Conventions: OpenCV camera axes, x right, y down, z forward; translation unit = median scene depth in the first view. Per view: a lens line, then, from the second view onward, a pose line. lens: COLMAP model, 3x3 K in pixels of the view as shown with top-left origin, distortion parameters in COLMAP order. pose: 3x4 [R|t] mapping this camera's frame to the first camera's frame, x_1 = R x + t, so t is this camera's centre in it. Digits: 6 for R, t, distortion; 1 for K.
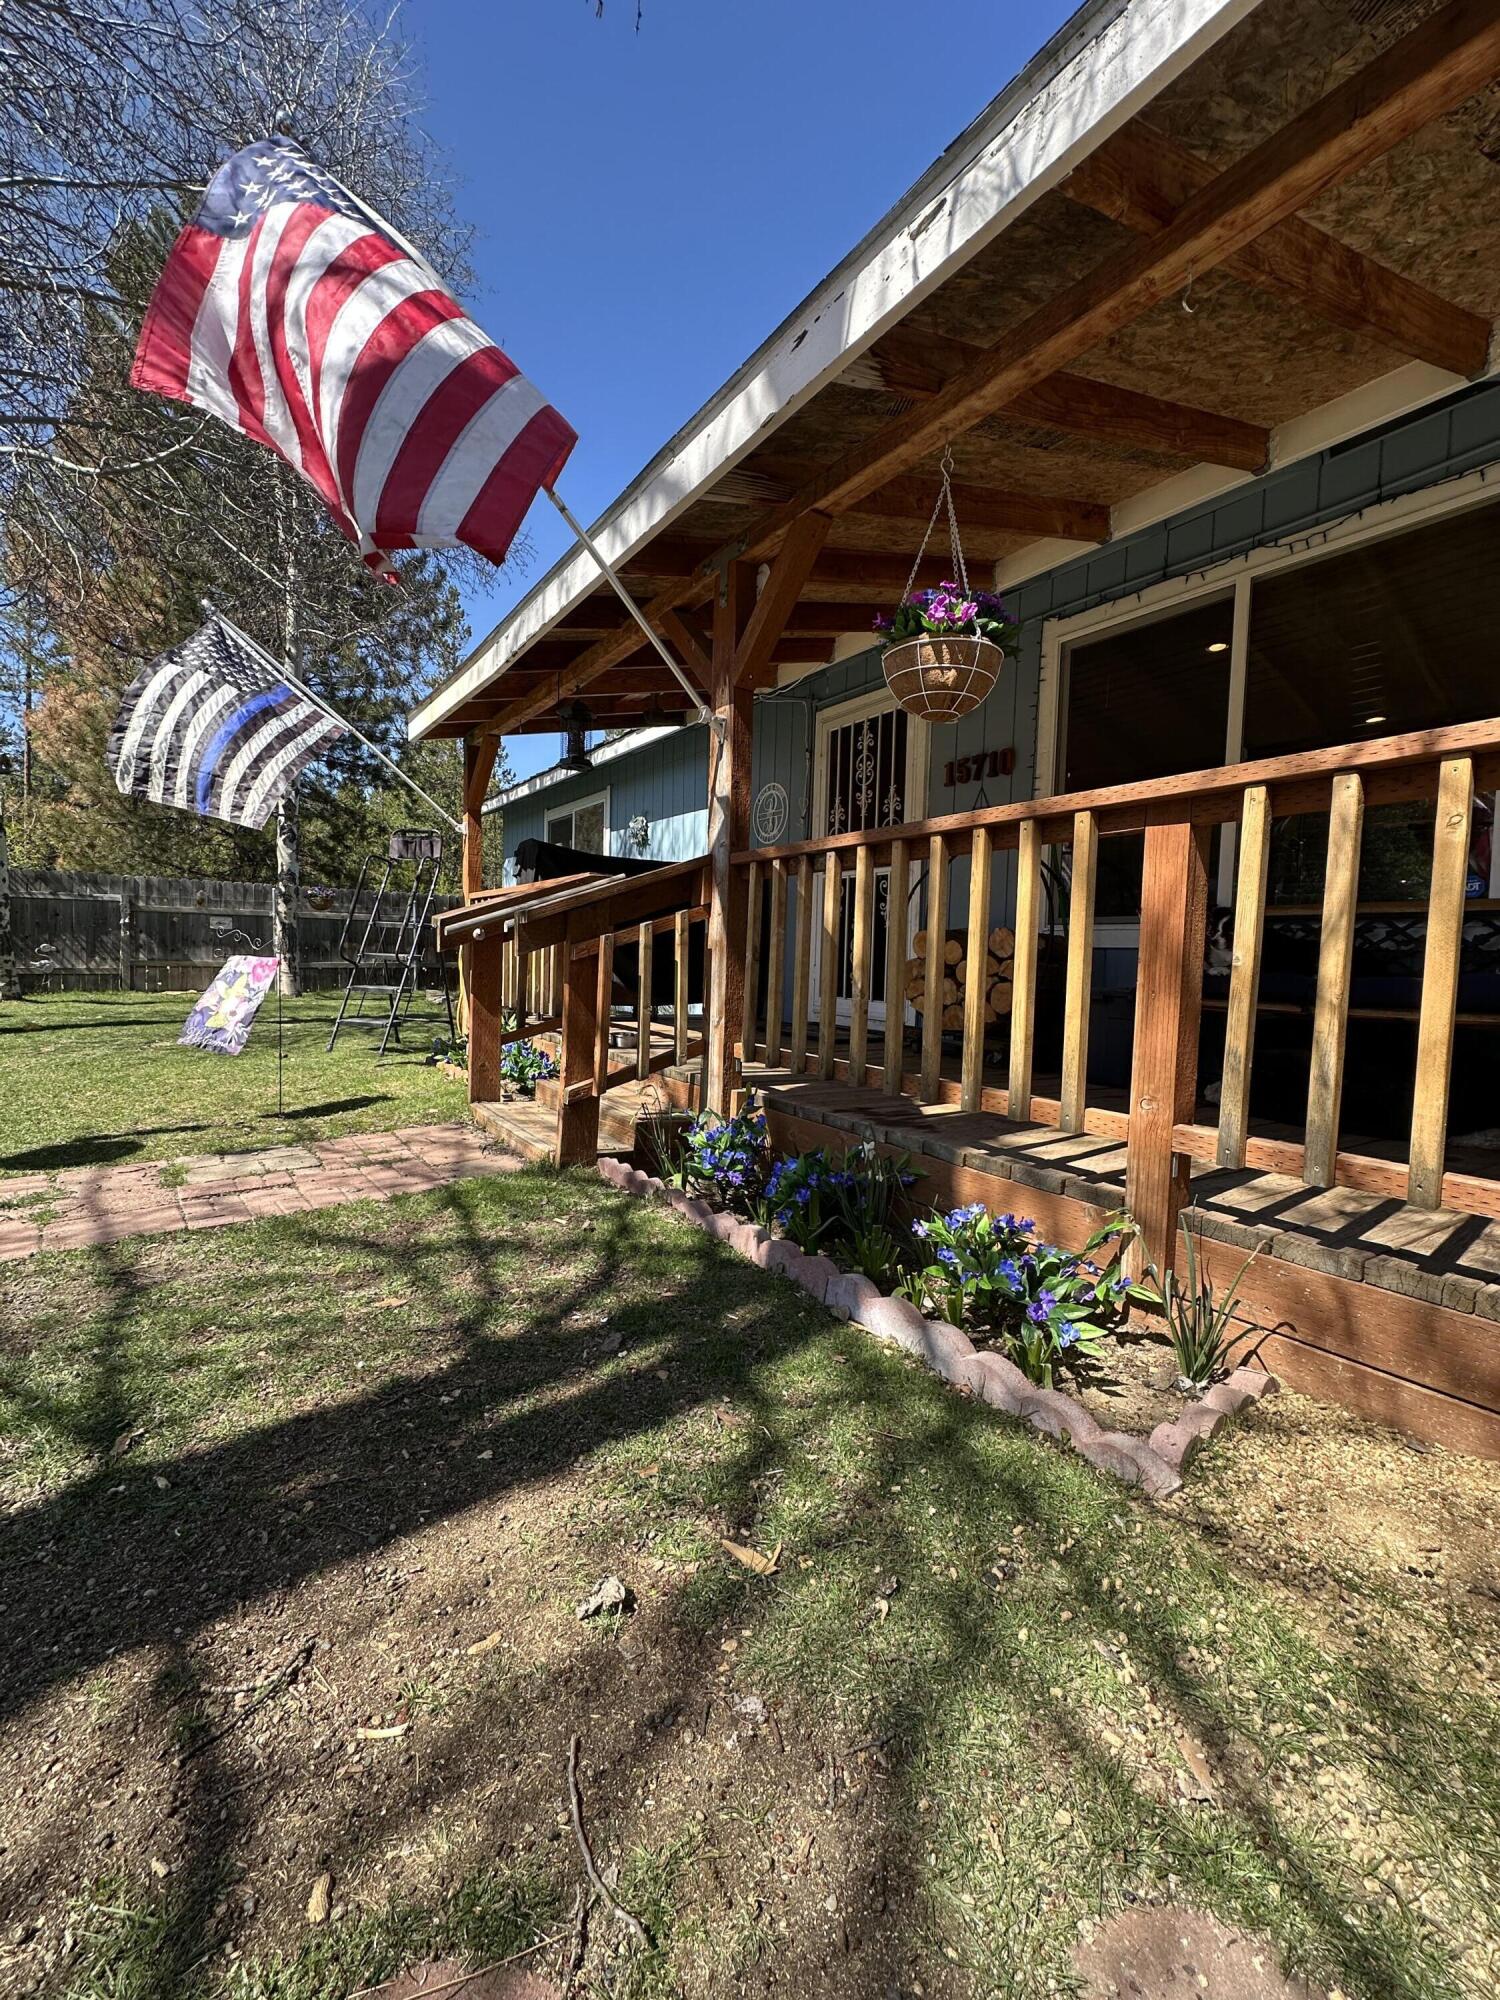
lens RADIAL K [[808.6, 0, 750.0], [0, 808.6, 1000.0], [0, 0, 1]] dist [-0.000127, -0.000015]
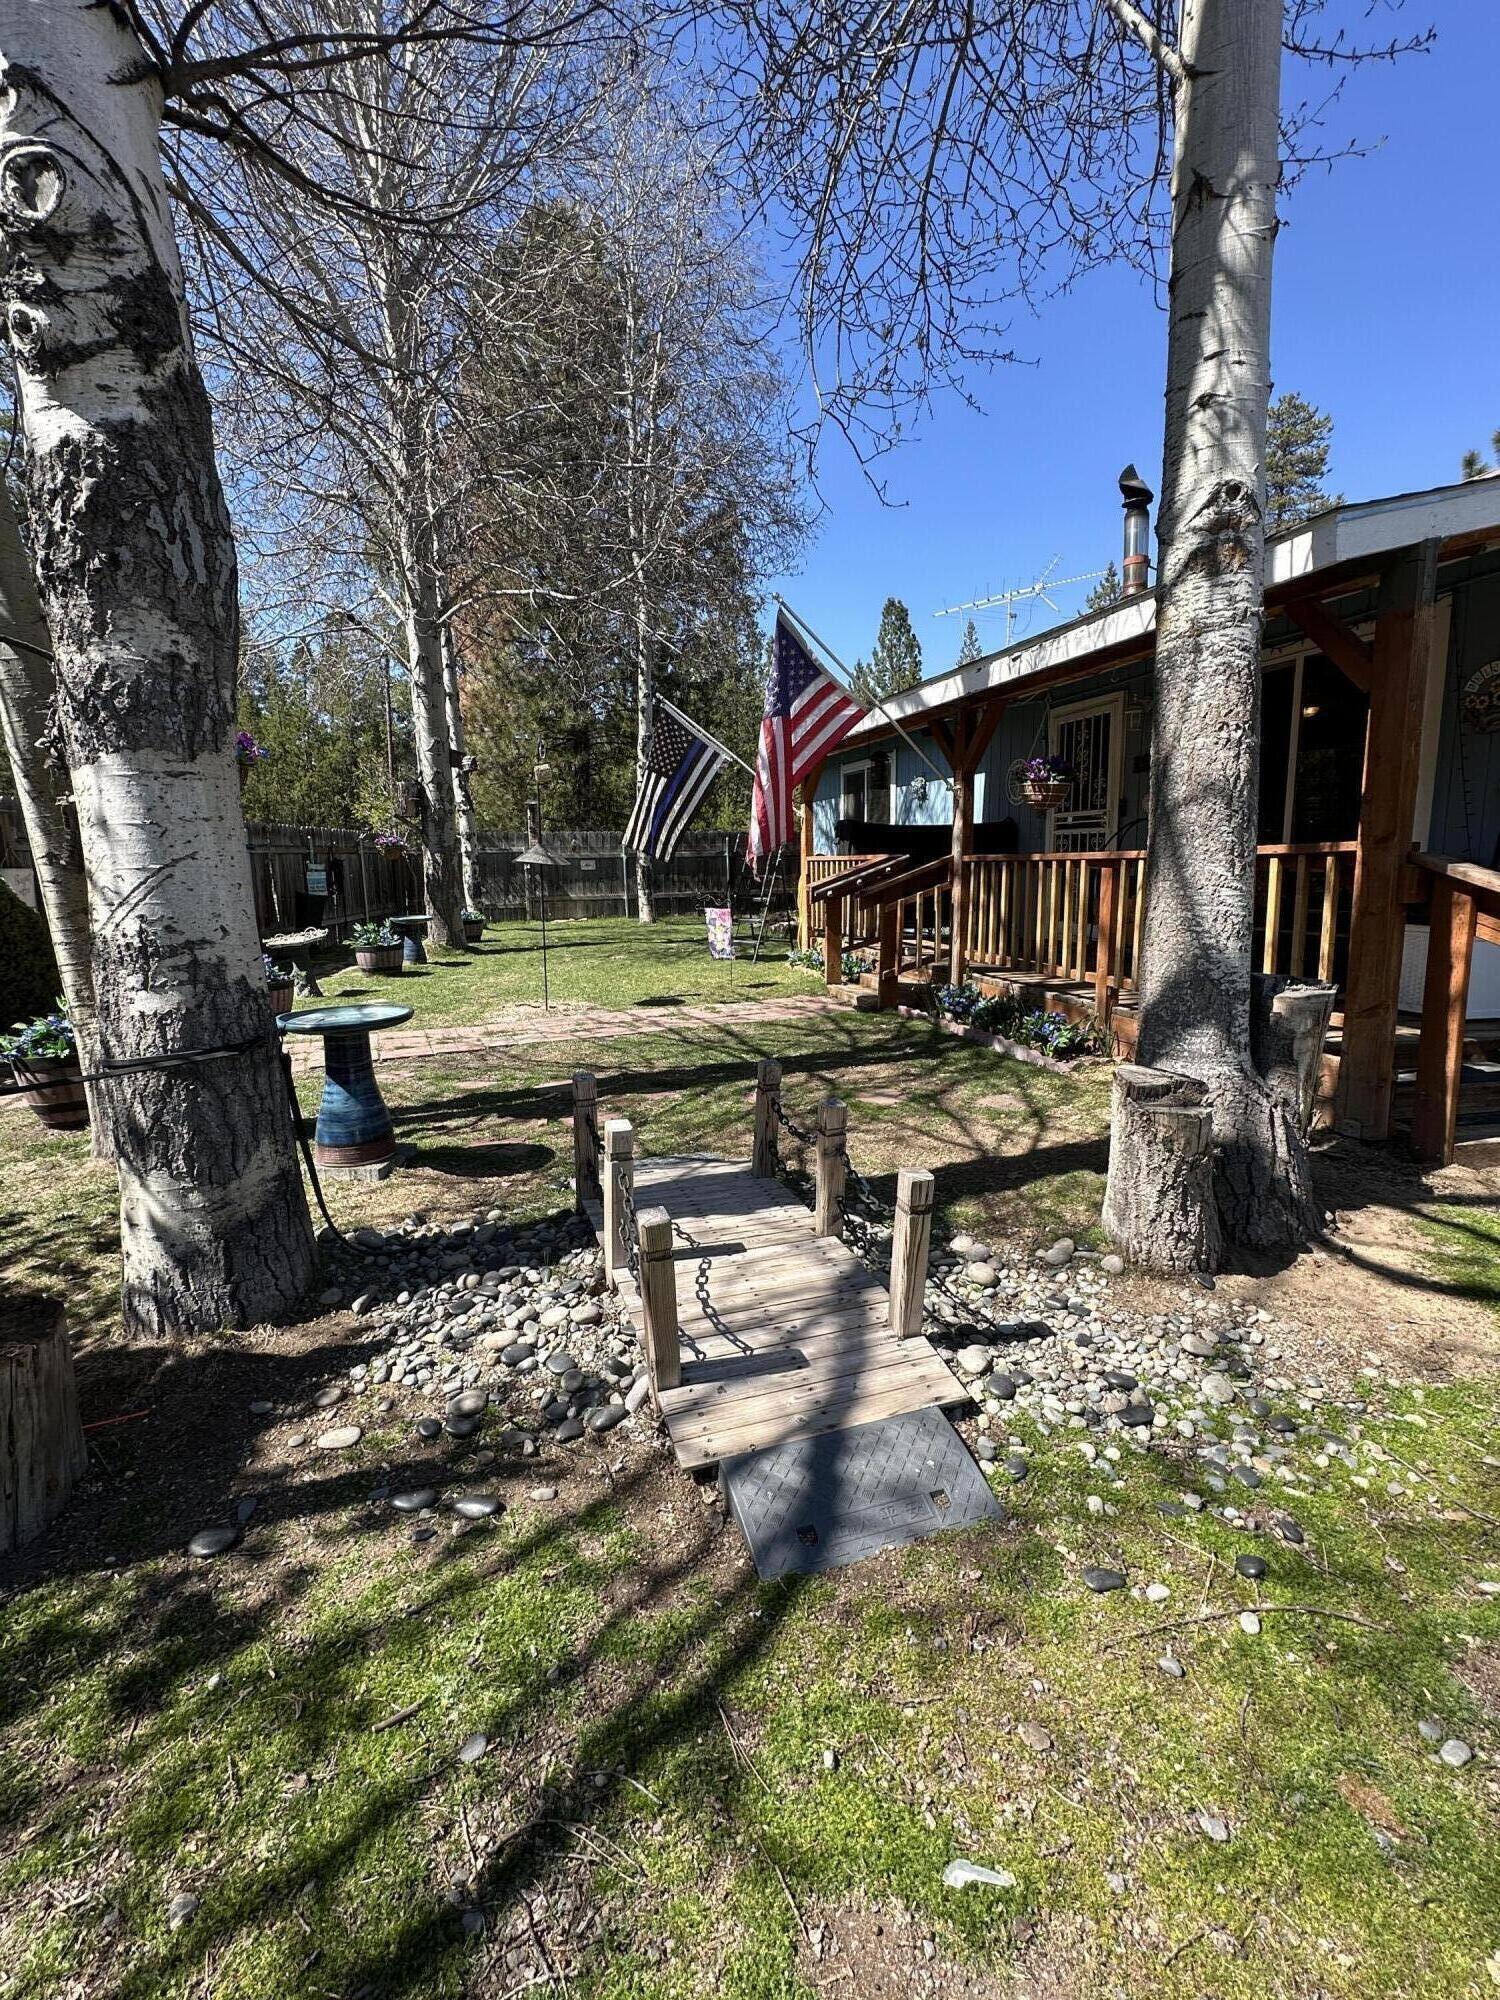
lens RADIAL K [[926.9, 0, 750.0], [0, 926.9, 1000.0], [0, 0, 1]] dist [0.000307, -0.000144]
pose [[0.949186, 0.013334, -0.314433, 0.167428], [0.015039, 0.996039, 0.087638, -0.029404], [0.314356, -0.087914, 0.945226, -1.127702]]
